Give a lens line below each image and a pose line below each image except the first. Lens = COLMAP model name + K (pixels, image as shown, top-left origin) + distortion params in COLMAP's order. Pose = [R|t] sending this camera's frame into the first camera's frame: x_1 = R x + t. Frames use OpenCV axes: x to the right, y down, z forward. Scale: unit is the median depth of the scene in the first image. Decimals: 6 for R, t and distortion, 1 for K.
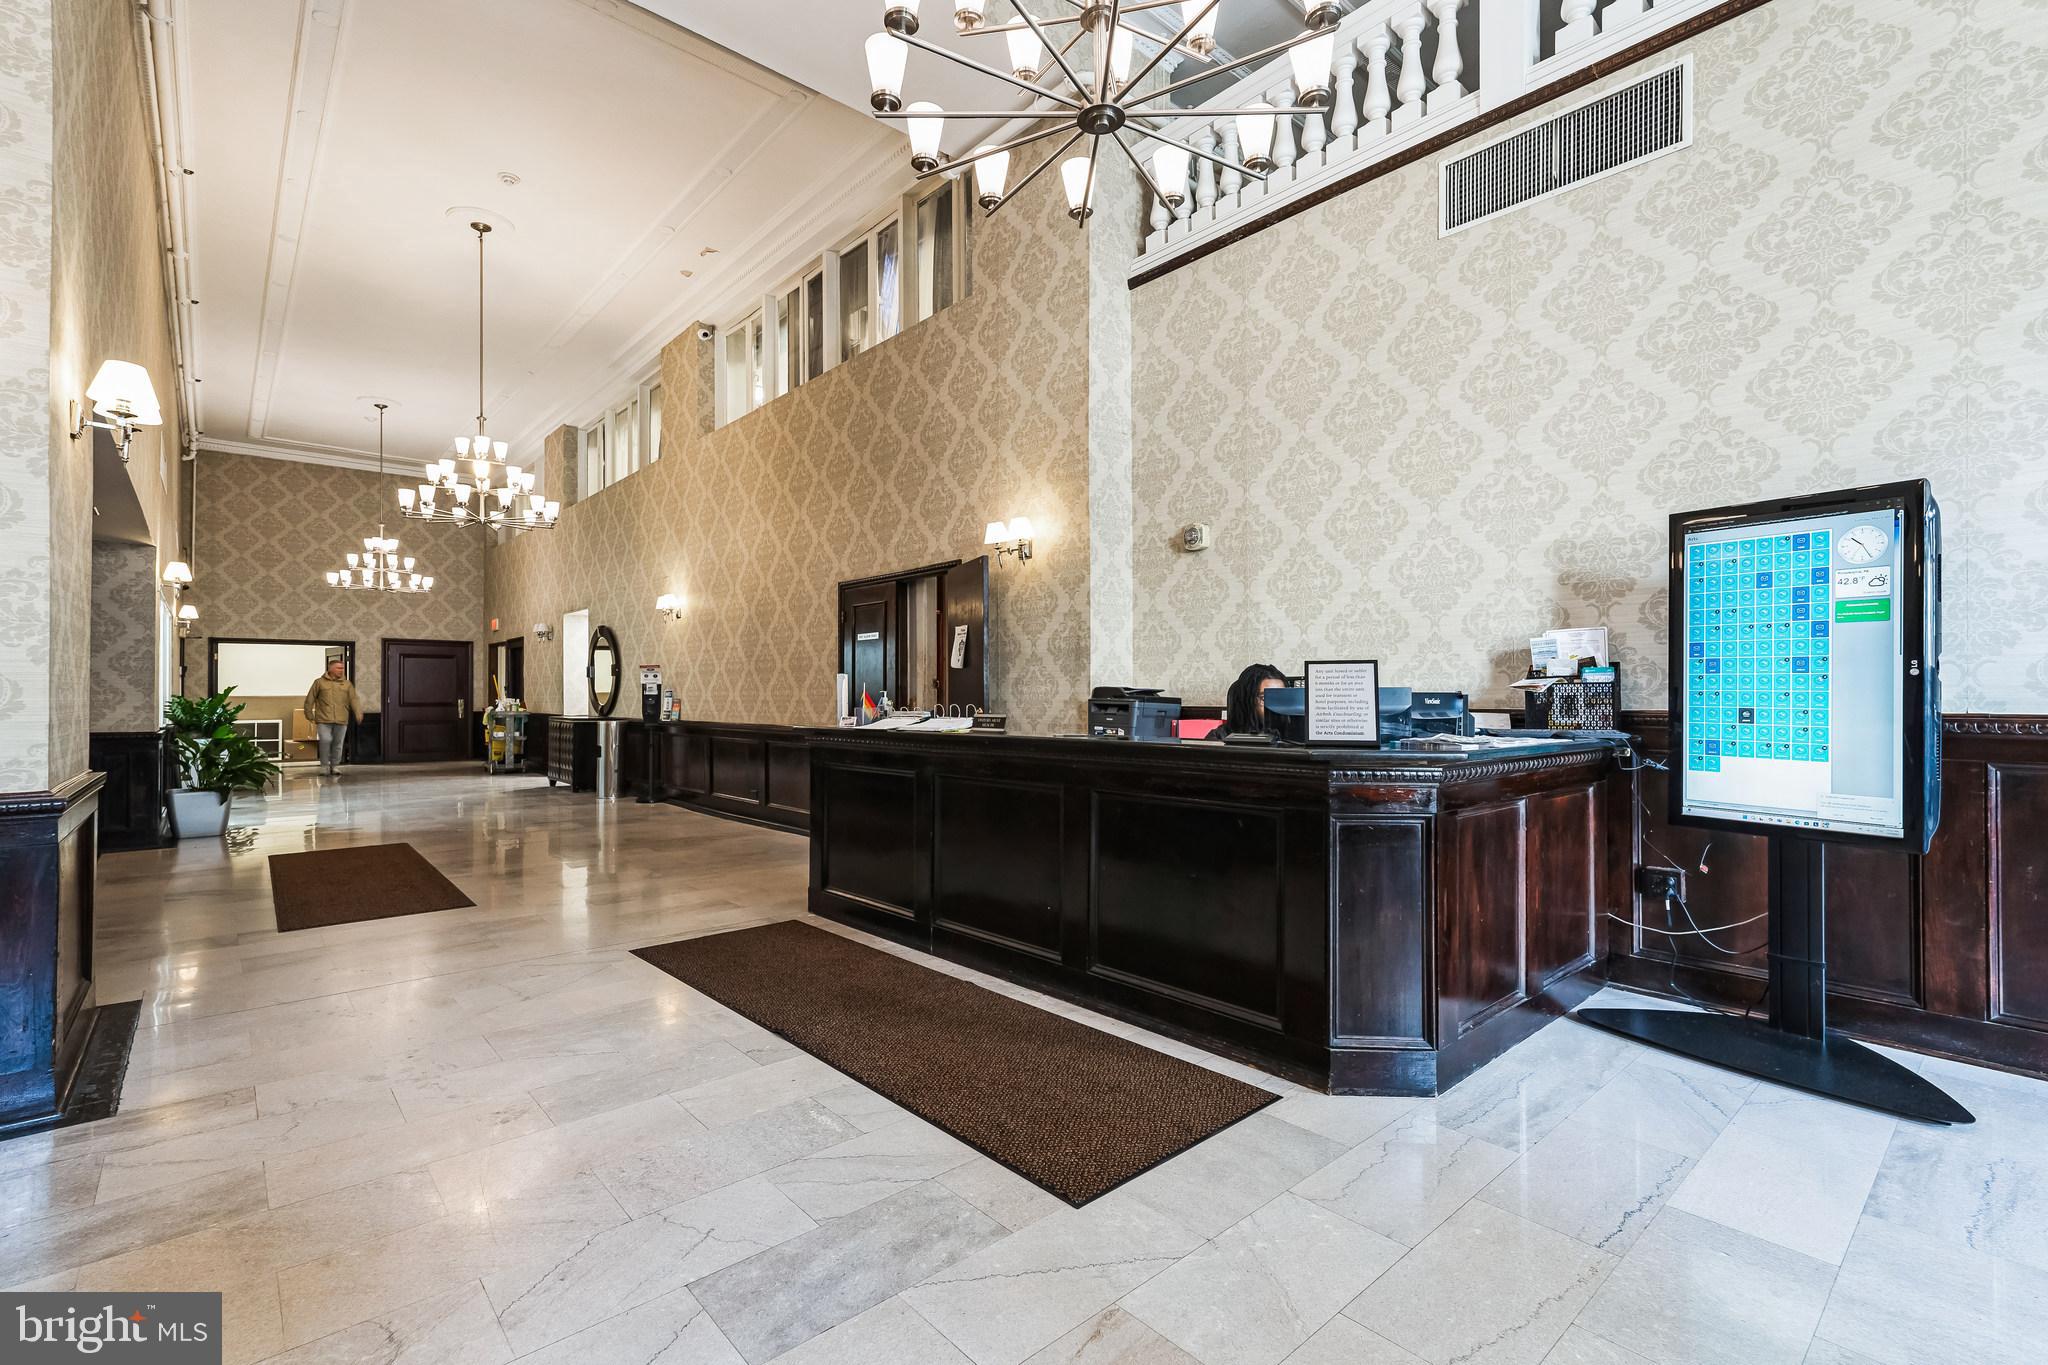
lens RADIAL K [[925.7, 0, 1022.9], [0, 925.7, 692.6], [0, 0, 1]] dist [0.001455, 0.000040]
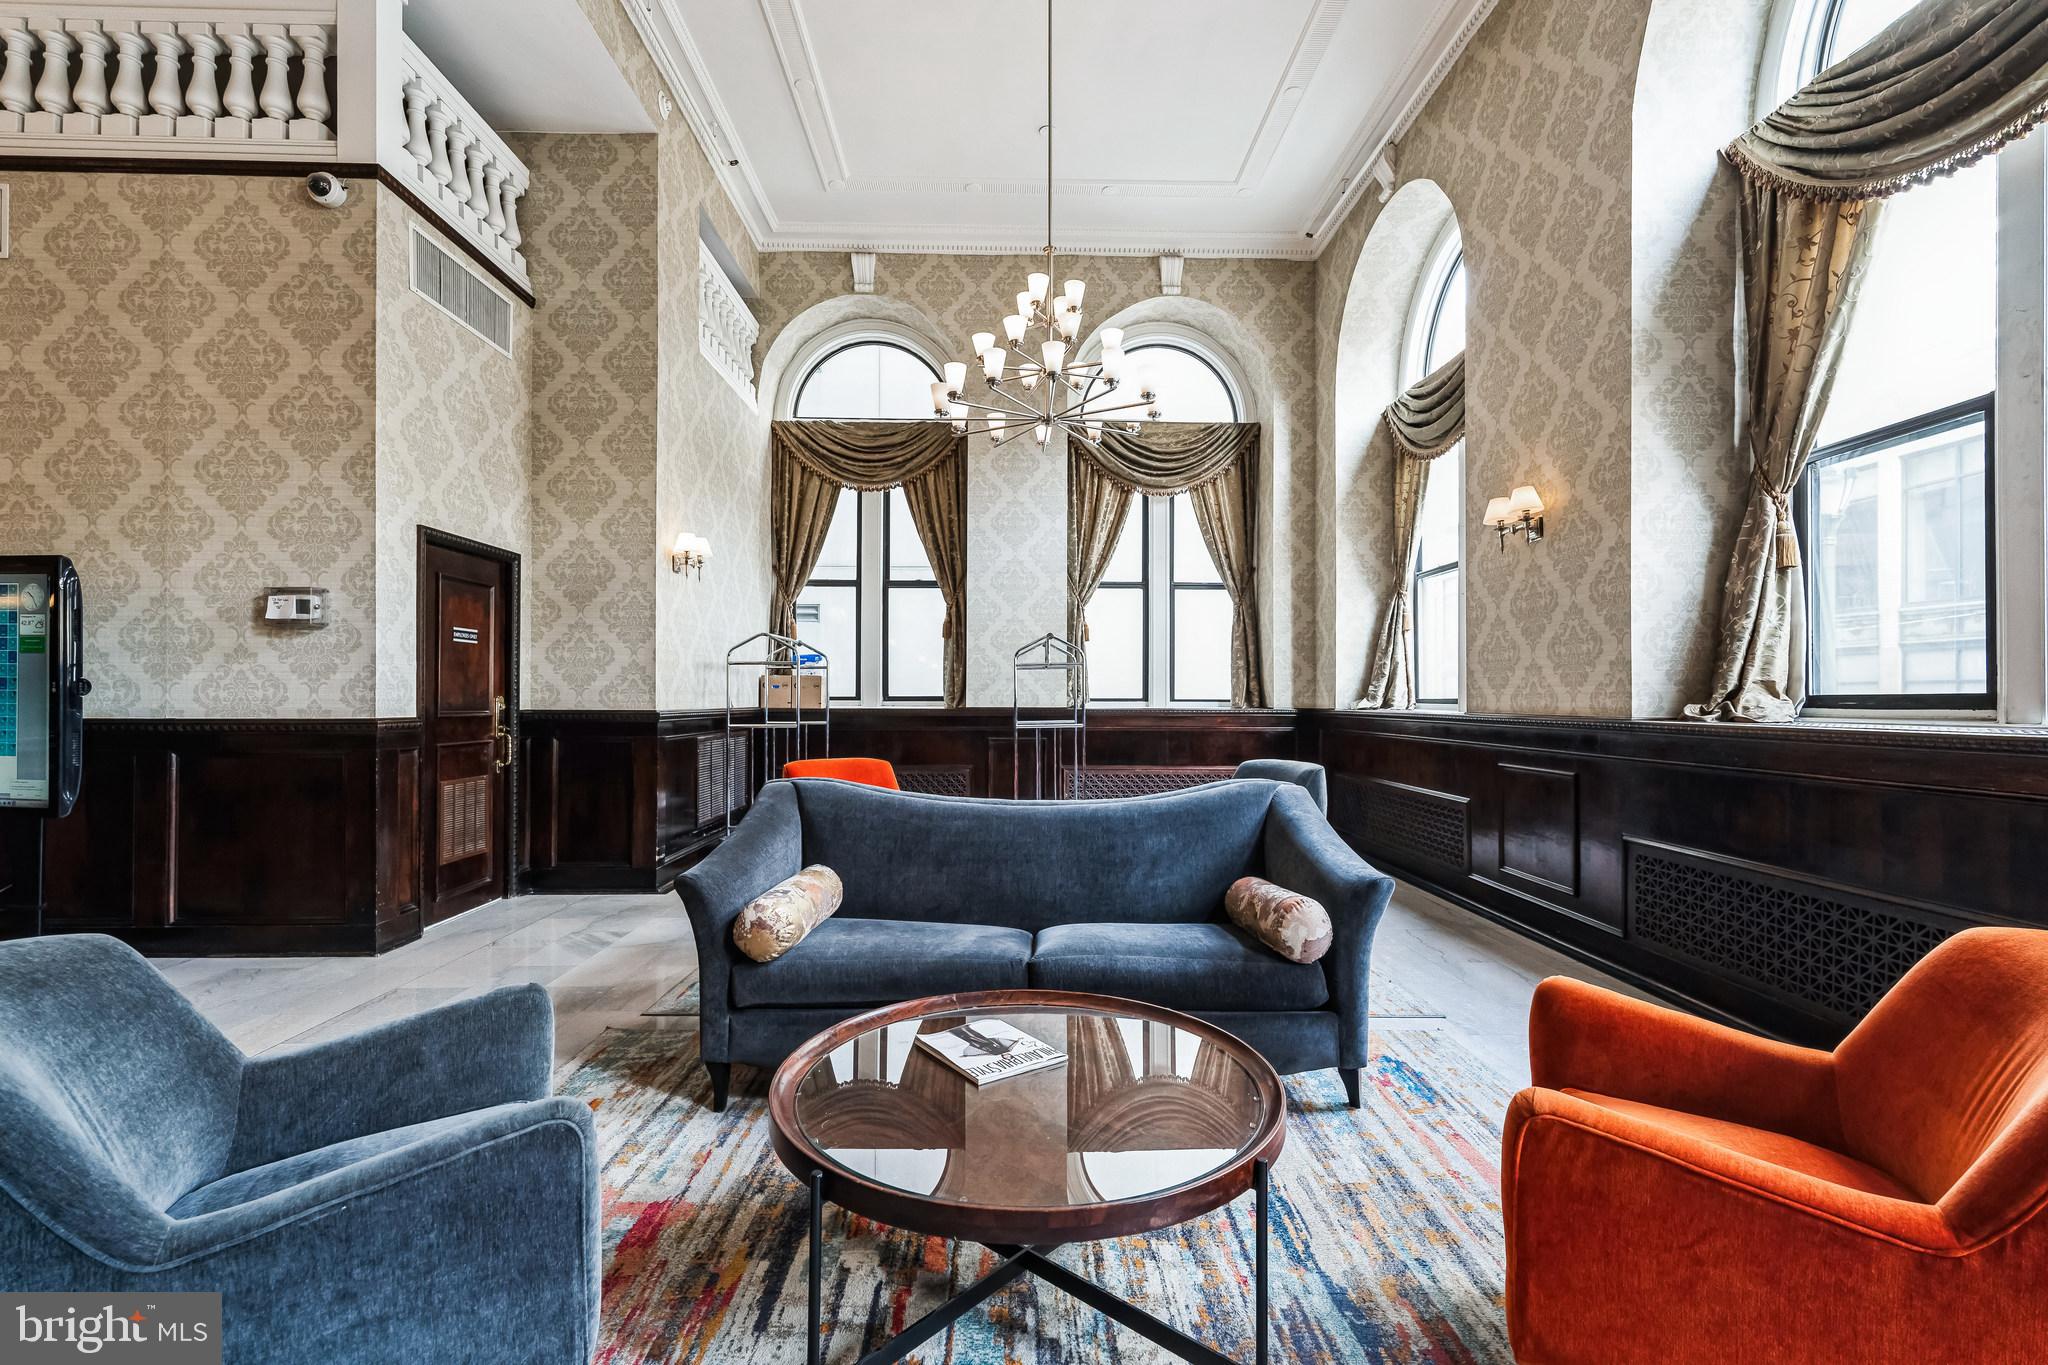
lens RADIAL K [[856.9, 0, 1030.3], [0, 856.9, 688.2], [0, 0, 1]] dist [-0.000686, -0.000137]
pose [[0.607871, 0.010077, 0.793972, 0.306380], [0.001513, 0.999903, -0.013849, -0.001942], [-0.794035, 0.009619, 0.607796, -0.356086]]
